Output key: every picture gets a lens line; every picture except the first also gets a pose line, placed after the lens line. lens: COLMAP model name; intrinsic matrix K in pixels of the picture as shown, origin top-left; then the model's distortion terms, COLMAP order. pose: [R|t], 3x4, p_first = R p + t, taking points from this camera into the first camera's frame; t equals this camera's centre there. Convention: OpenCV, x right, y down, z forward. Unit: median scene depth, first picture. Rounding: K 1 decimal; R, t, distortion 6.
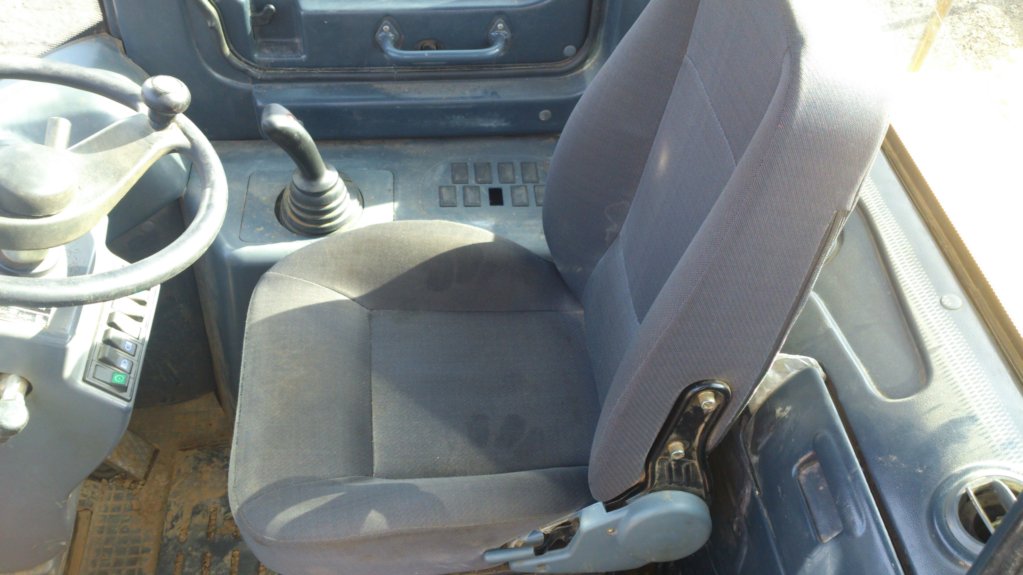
lens RADIAL K [[967.6, 0, 510.5], [0, 967.6, 275.5], [0, 0, 1]] dist [0.125267, -0.305416]
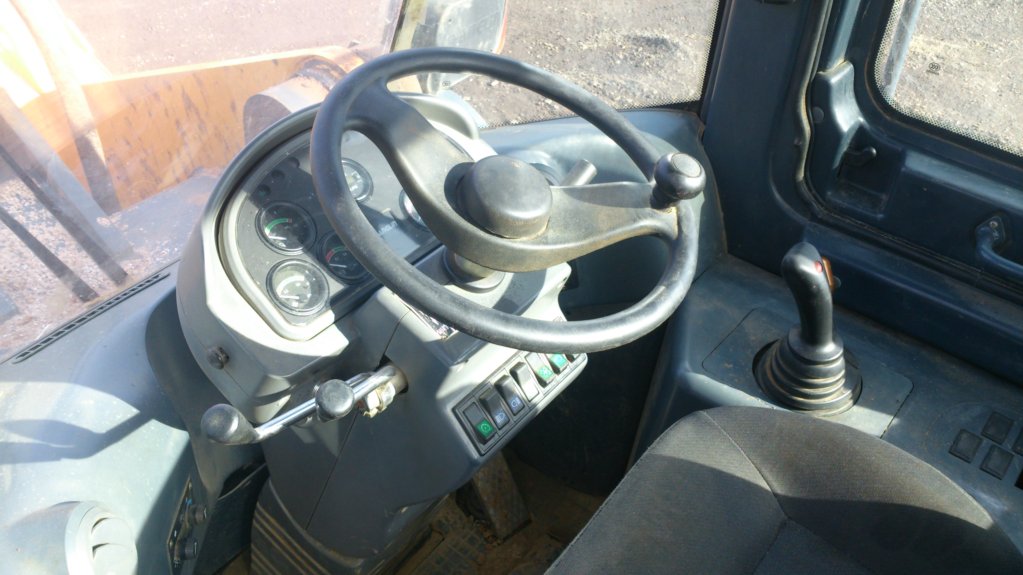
lens RADIAL K [[967.6, 0, 510.5], [0, 967.6, 275.5], [0, 0, 1]] dist [0.125267, -0.305416]
pose [[0.731688, 0.422697, -0.534751, 0.031267], [-0.497053, 0.867701, 0.005773, -0.026248], [0.466444, 0.261576, 0.844990, 0.156739]]
